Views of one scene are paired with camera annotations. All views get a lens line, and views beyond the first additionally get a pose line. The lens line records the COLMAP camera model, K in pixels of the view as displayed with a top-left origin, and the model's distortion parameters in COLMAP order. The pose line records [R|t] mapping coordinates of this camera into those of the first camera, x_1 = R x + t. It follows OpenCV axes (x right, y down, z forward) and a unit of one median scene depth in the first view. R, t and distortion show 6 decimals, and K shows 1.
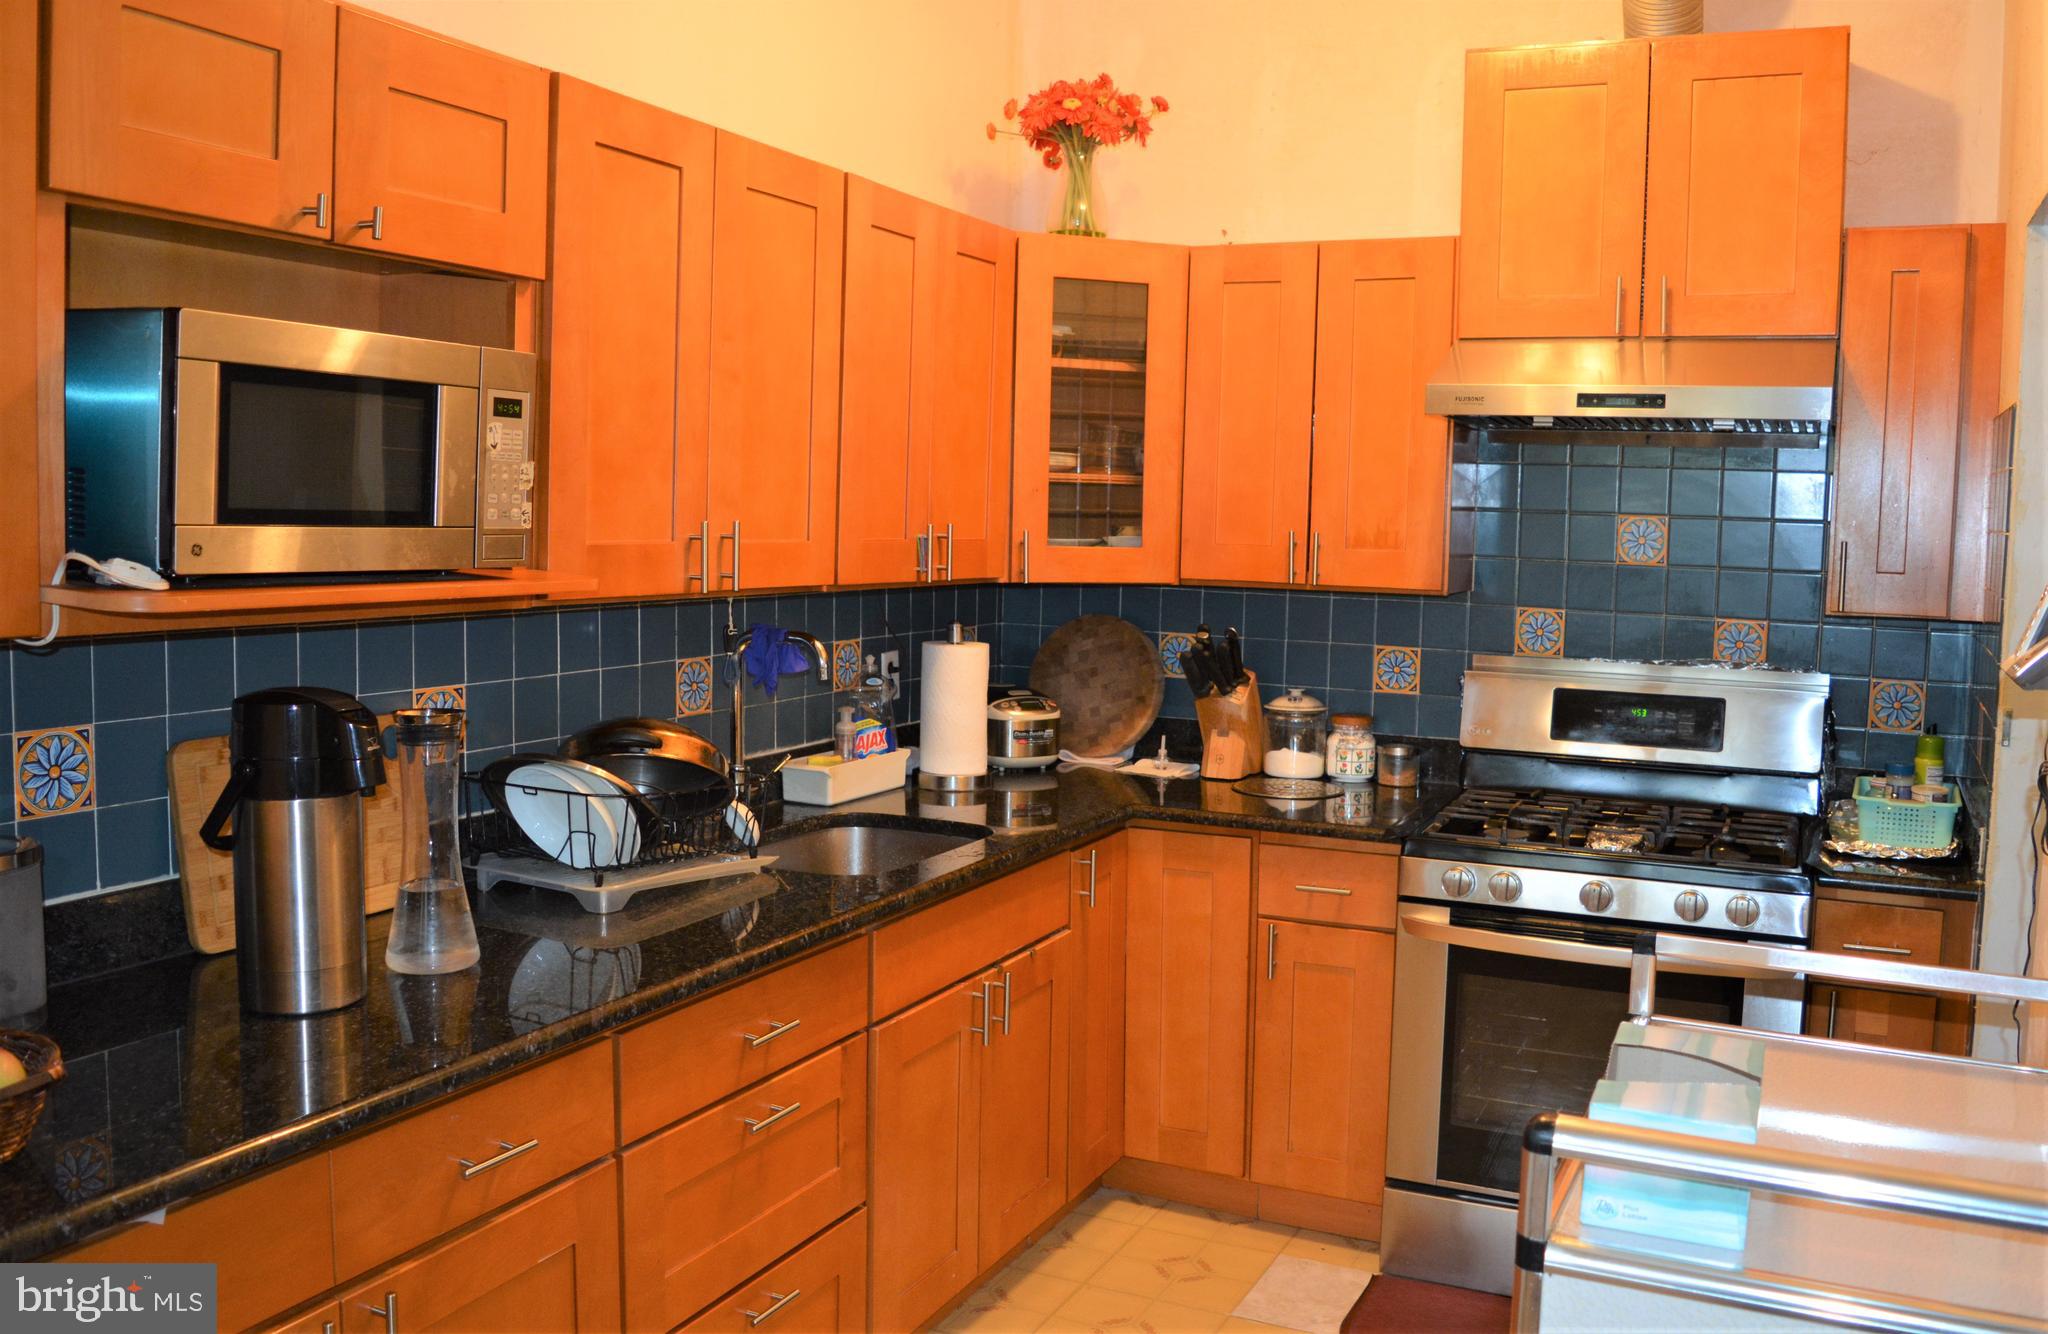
lens RADIAL K [[1763.4, 0, 1024.0], [0, 1763.4, 667.0], [0, 0, 1]] dist [-0.062435, -0.001115]
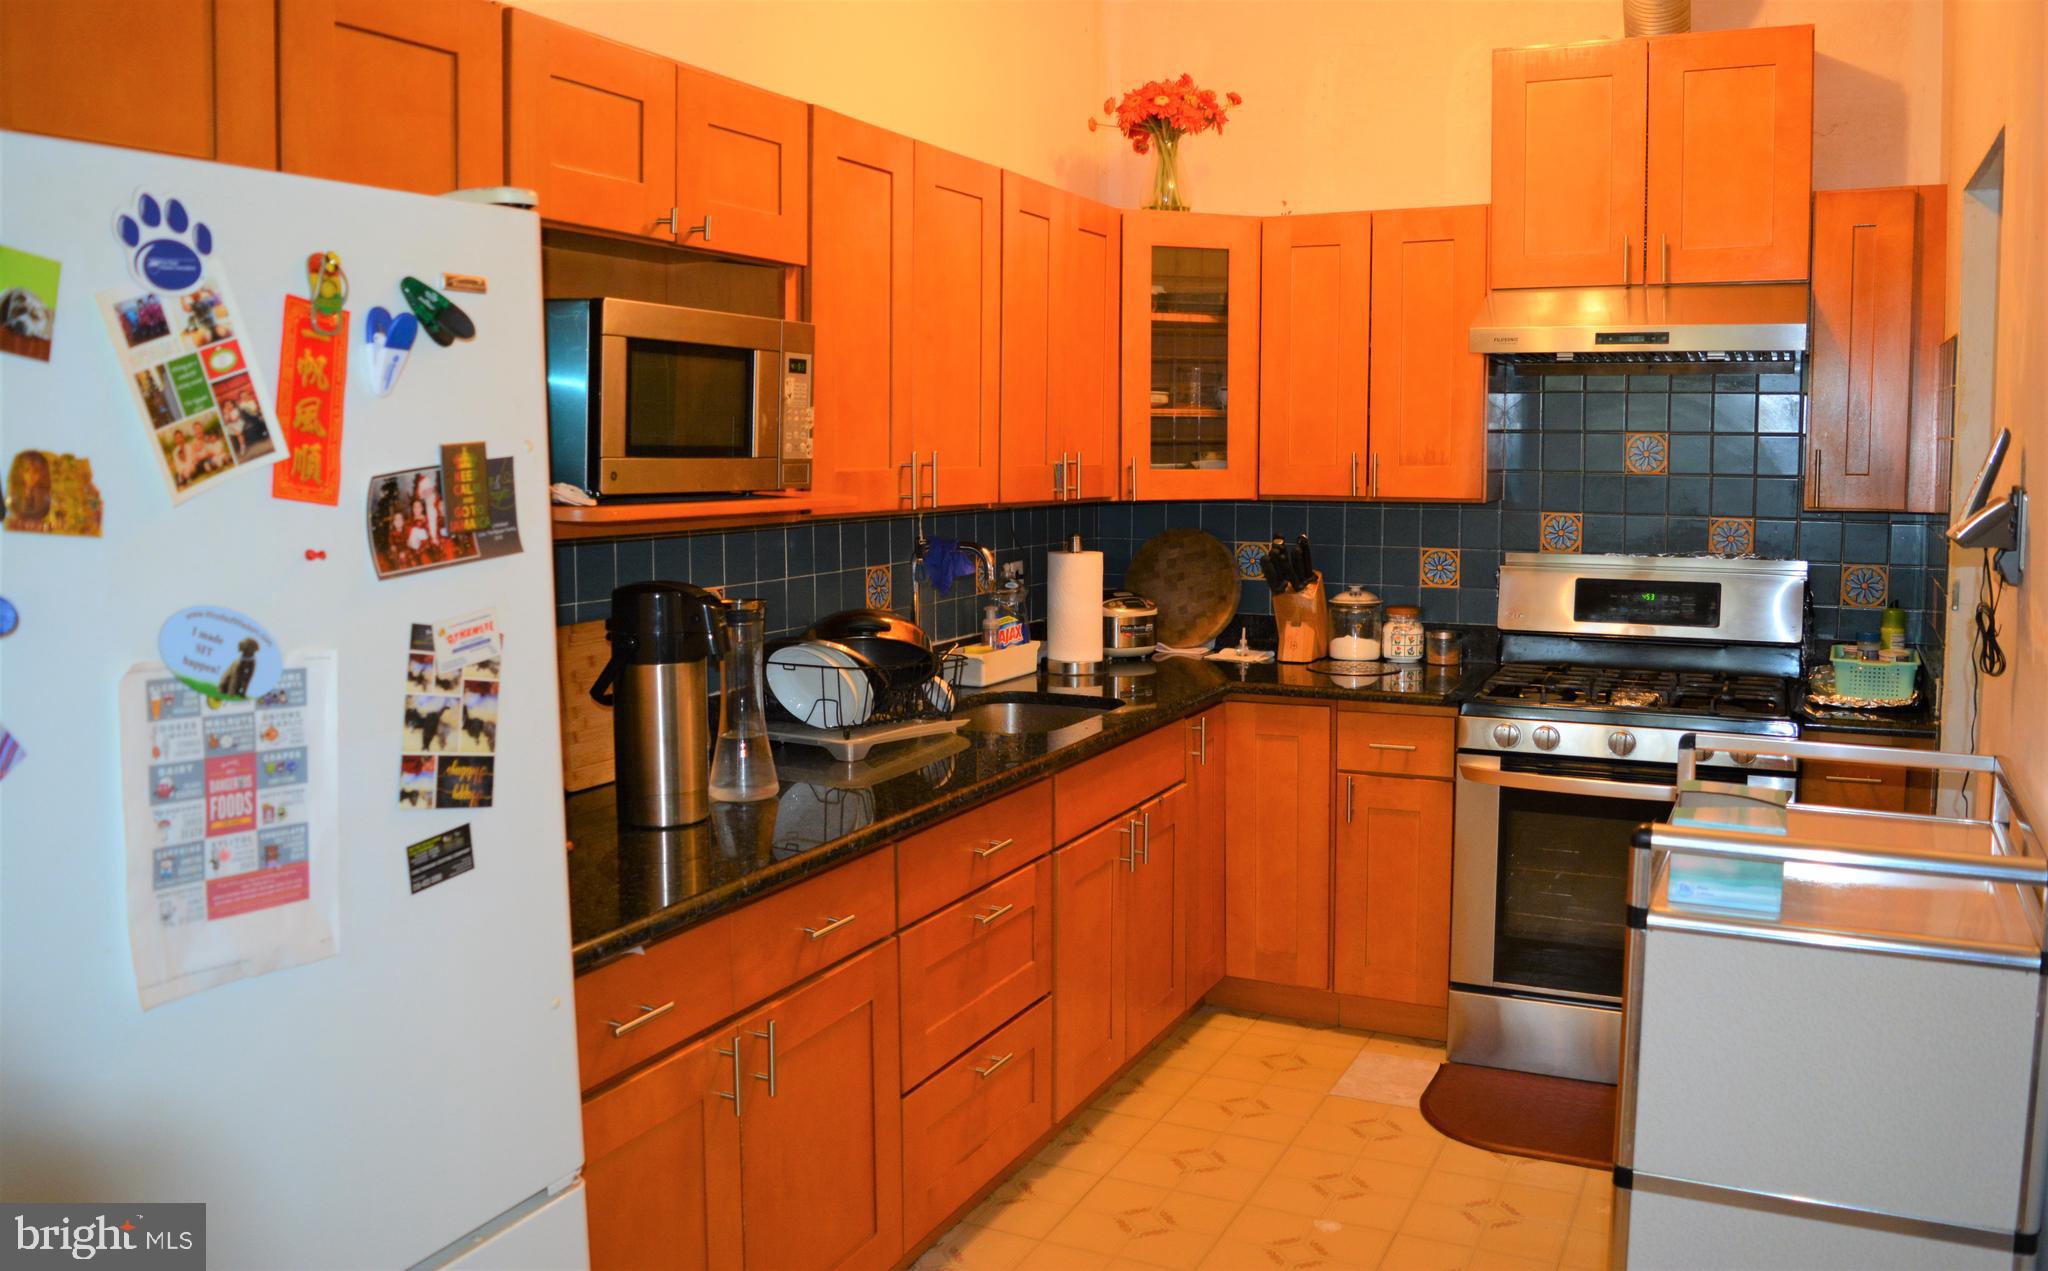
lens RADIAL K [[1629.8, 0, 1022.9], [0, 1629.8, 592.1], [0, 0, 1]] dist [-0.055396, 0.000316]
pose [[0.999662, -0.021940, -0.013947, -0.064557], [0.021944, 0.999759, 0.000135, 0.013725], [0.013941, -0.000441, 0.999903, -0.120257]]
